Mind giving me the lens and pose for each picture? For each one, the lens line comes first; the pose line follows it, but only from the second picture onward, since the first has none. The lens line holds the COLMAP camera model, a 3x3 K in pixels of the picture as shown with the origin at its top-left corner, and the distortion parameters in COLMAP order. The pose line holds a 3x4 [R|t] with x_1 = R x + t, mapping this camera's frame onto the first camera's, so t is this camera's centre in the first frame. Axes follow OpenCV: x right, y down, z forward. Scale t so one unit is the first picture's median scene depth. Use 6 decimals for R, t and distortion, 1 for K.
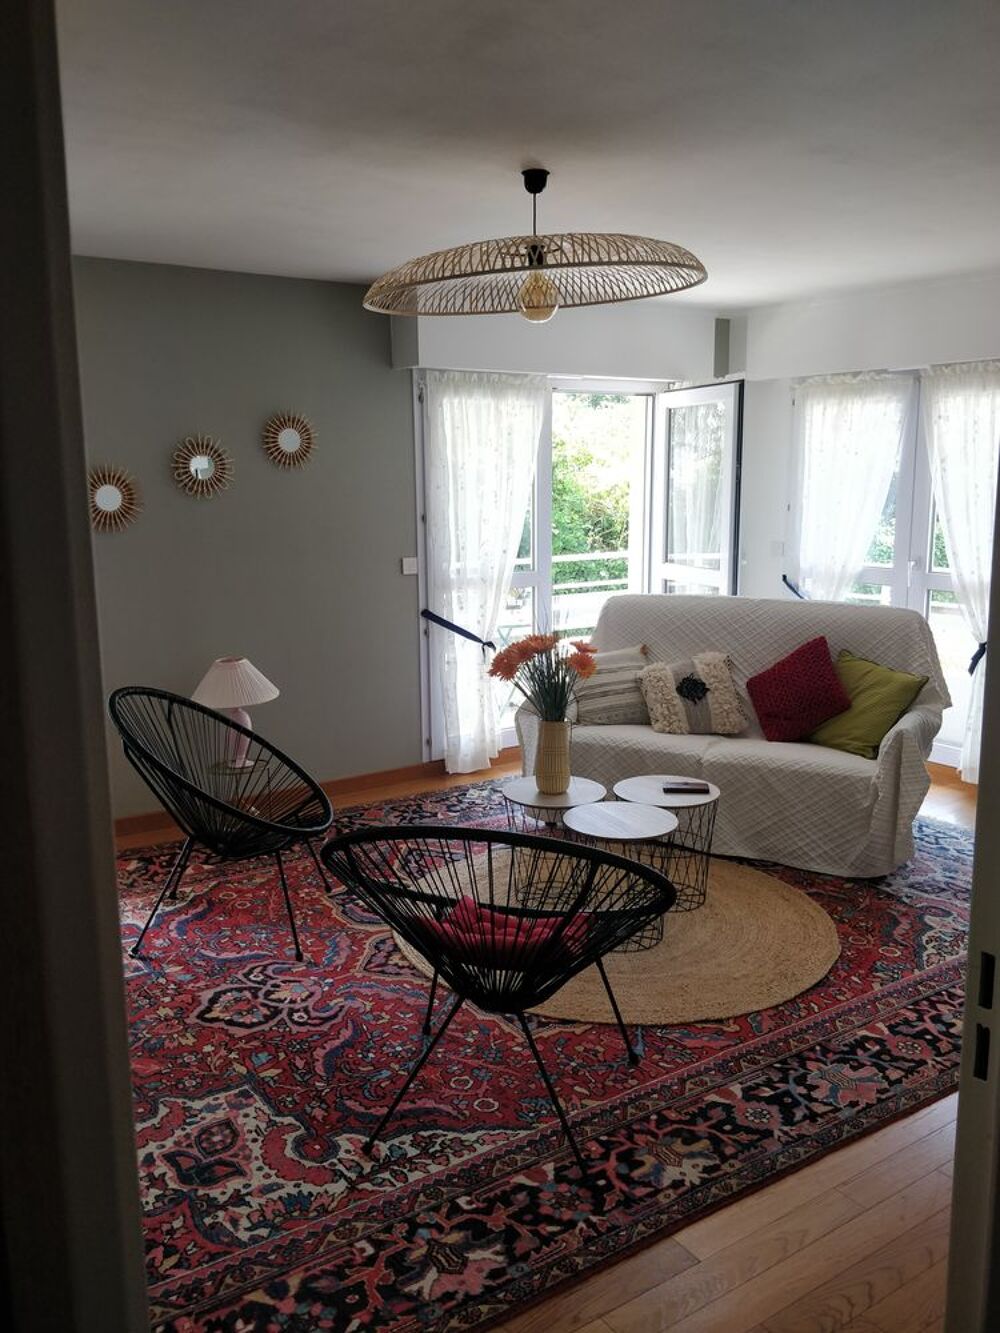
lens RADIAL K [[1088.5, 0, 498.8], [0, 1088.5, 667.7], [0, 0, 1]] dist [-0.010634, 0.006442]
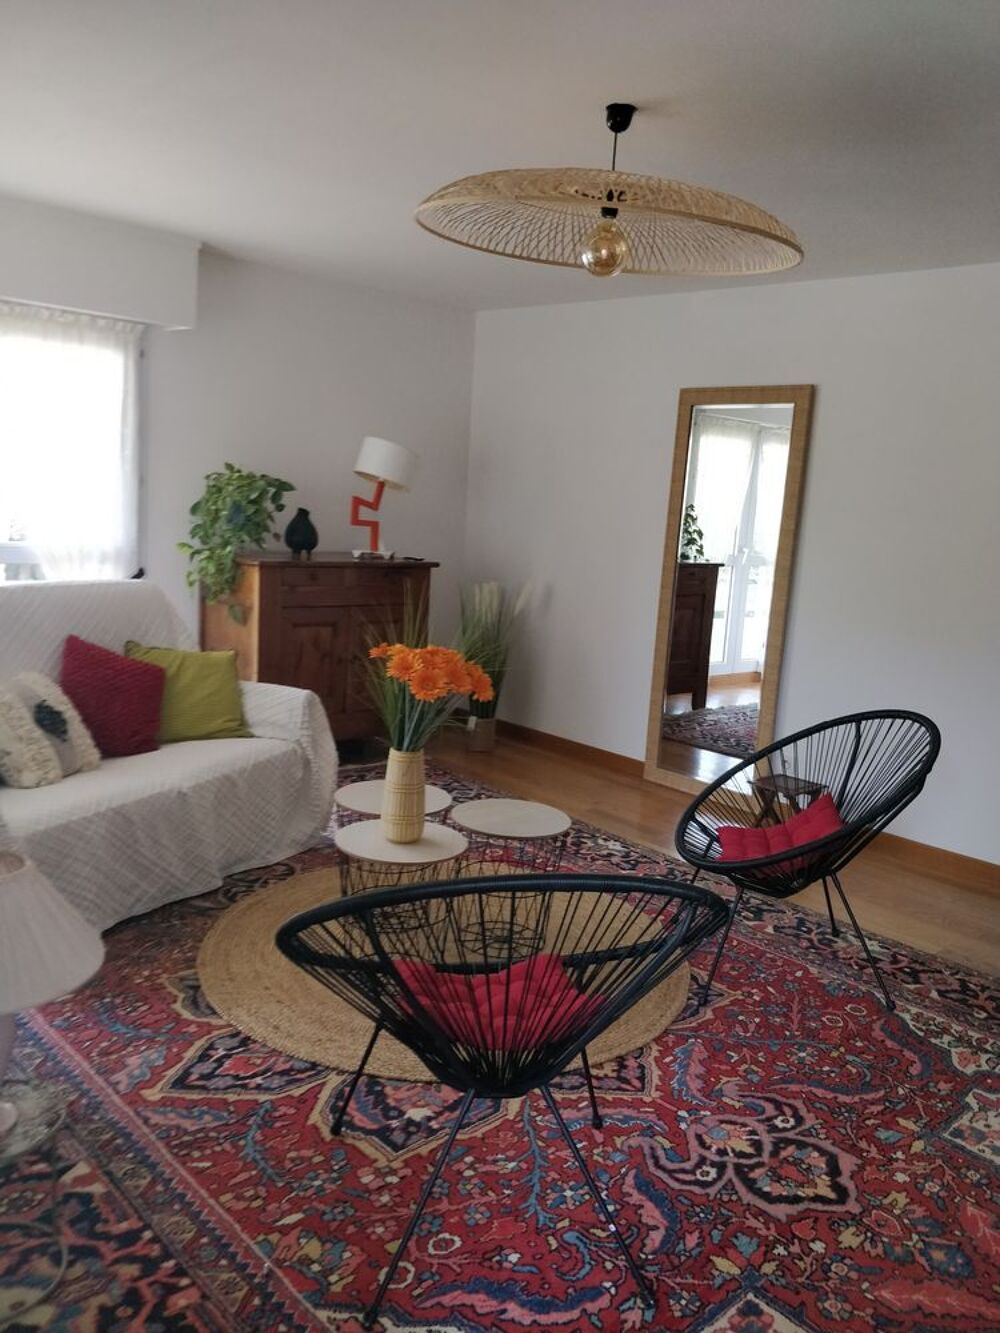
lens RADIAL K [[1088.5, 0, 498.6], [0, 1088.5, 667.4], [0, 0, 1]] dist [-0.010634, 0.006442]
pose [[-0.137959, -0.175252, 0.974810, -0.862676], [0.113855, 0.974890, 0.191380, -0.186999], [-0.983872, 0.137390, -0.114542, 1.220782]]
